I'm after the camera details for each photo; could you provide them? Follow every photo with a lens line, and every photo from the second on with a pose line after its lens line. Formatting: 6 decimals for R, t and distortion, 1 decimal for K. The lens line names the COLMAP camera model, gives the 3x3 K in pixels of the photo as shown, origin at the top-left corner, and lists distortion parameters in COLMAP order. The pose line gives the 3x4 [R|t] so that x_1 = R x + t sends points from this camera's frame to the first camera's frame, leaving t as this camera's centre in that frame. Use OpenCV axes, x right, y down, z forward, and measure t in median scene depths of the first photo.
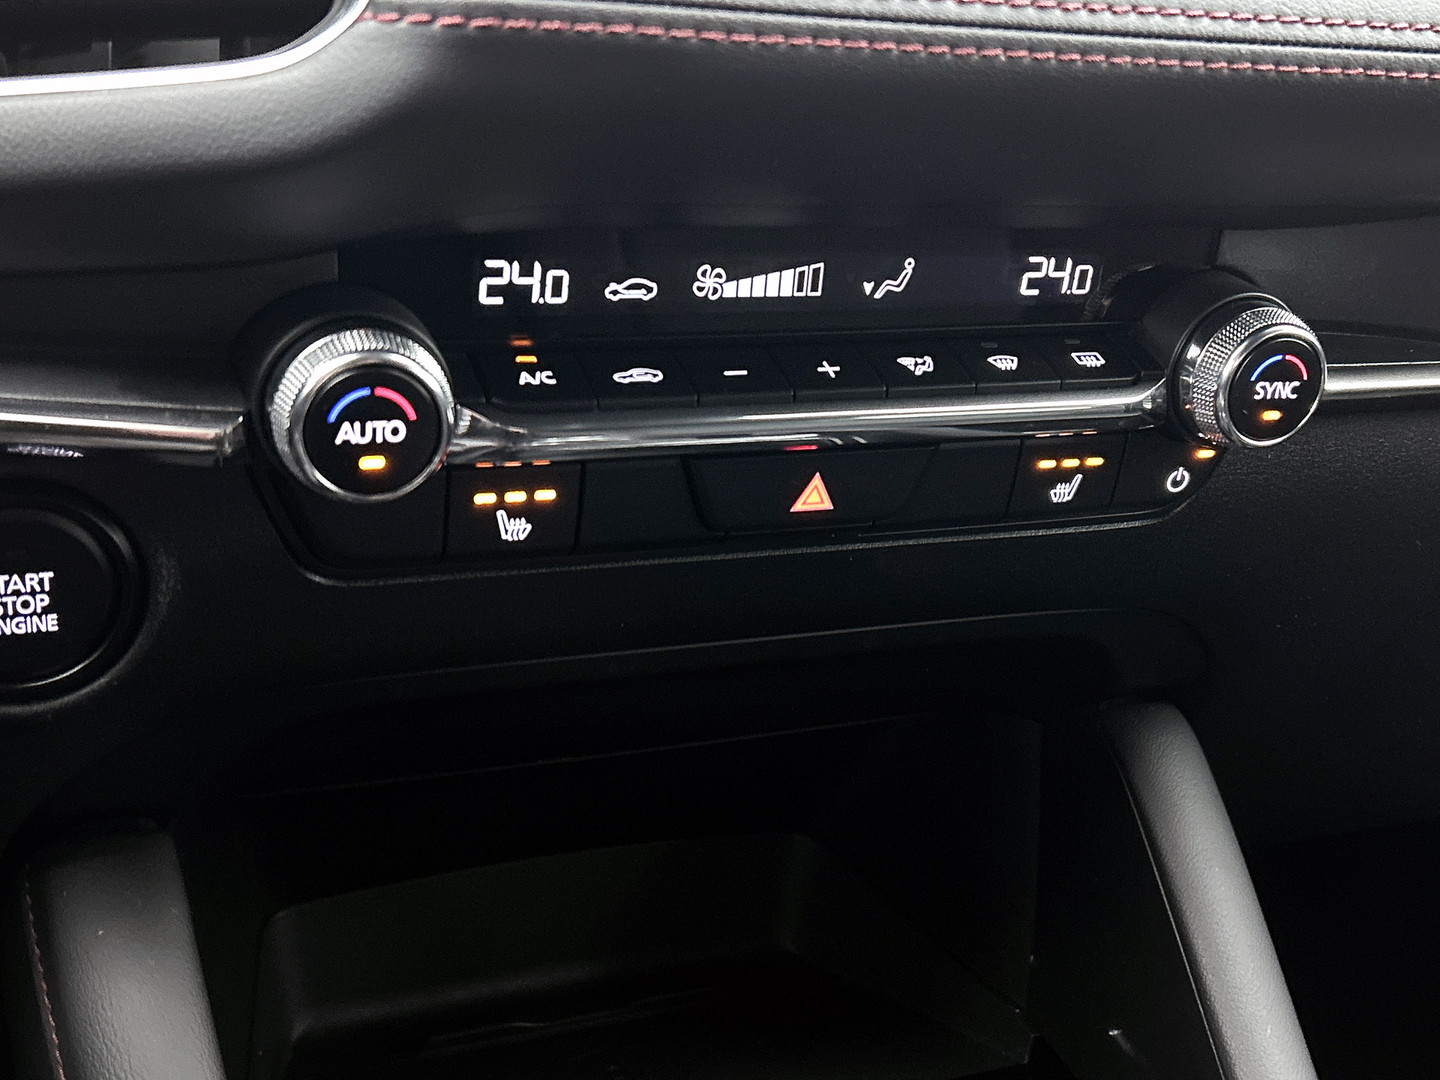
lens RADIAL K [[1717.5, 0, 720.0], [0, 1717.5, 540.0], [0, 0, 1]] dist [0.029245, 0.012707]
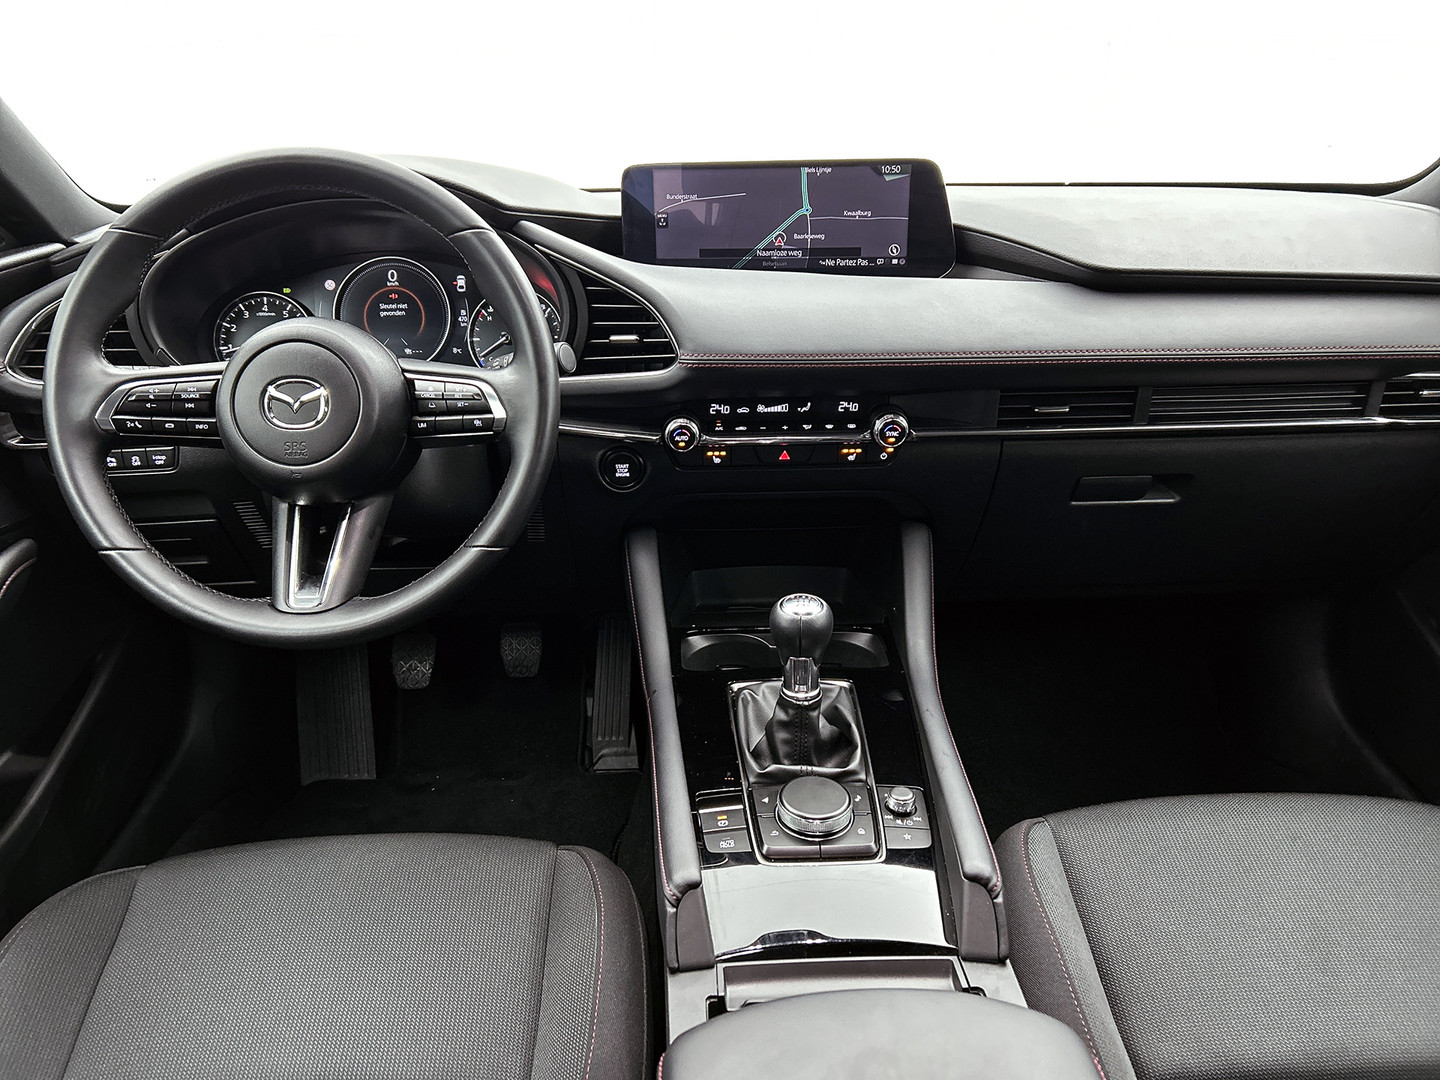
lens RADIAL K [[1212.2, 0, 720.0], [0, 1212.2, 540.0], [0, 0, 1]] dist [0.066478, -0.000458]
pose [[0.911877, 0.047116, -0.407751, 1.264583], [-0.053868, 0.998535, -0.005088, 0.230395], [0.406914, 0.026605, 0.913079, -2.055930]]
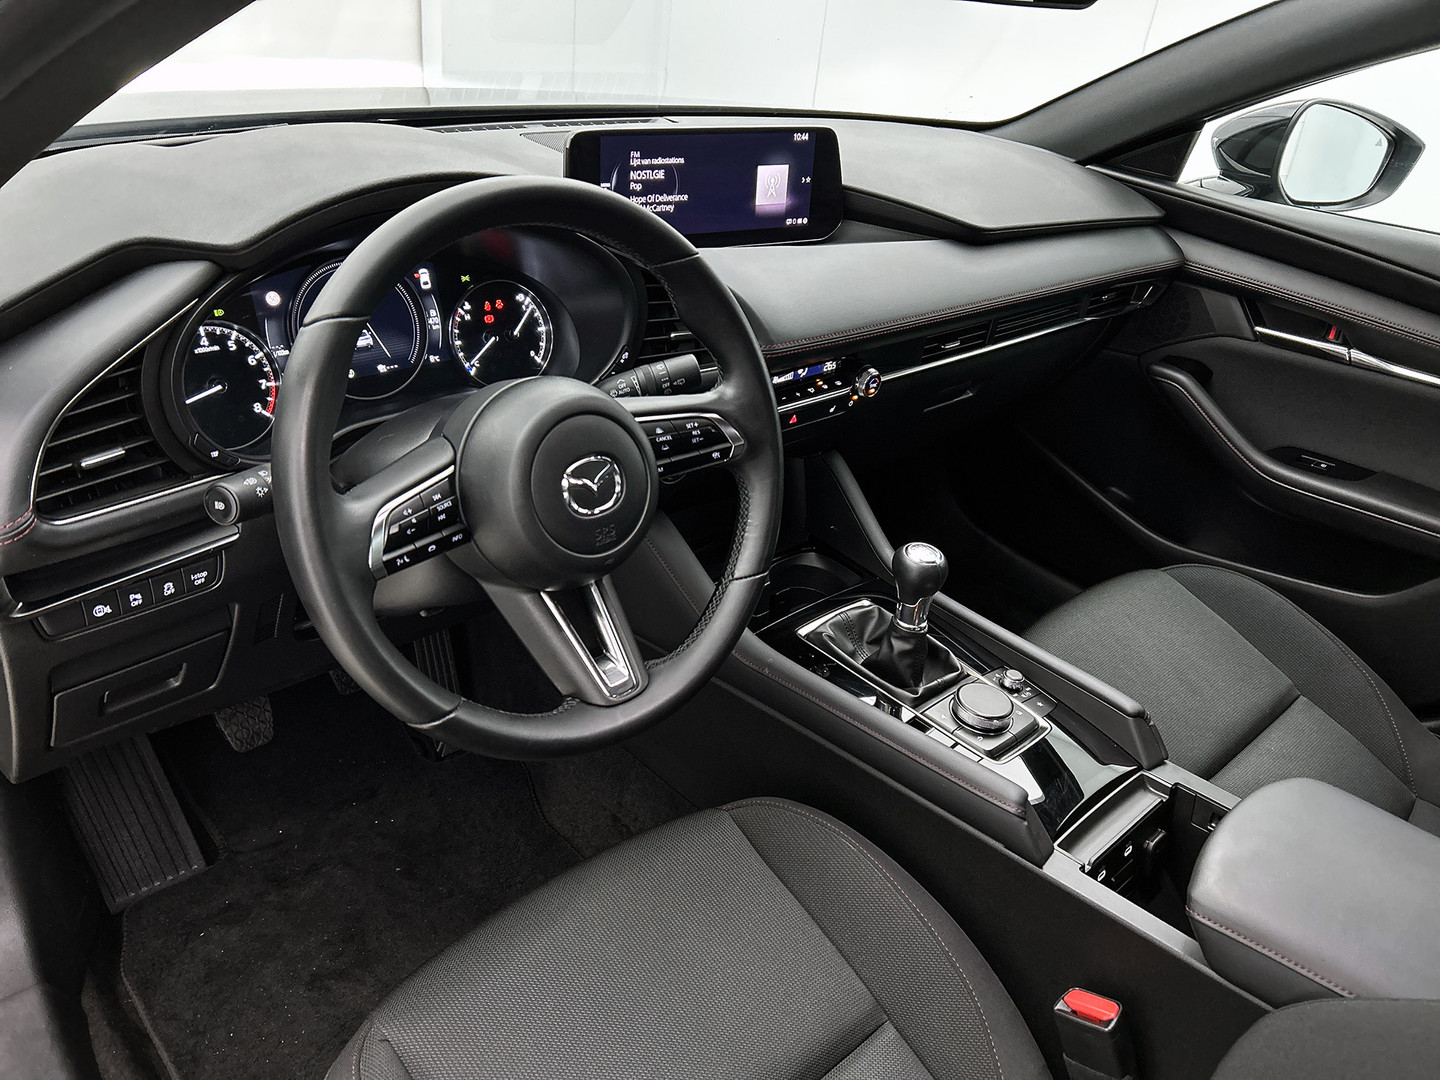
lens RADIAL K [[1212.2, 0, 720.0], [0, 1212.2, 540.0], [0, 0, 1]] dist [0.066478, -0.000458]
pose [[0.930329, -0.153641, 0.332990, -1.421290], [0.089245, 0.975562, 0.200783, -0.425152], [-0.355701, -0.157076, 0.921305, -2.293443]]
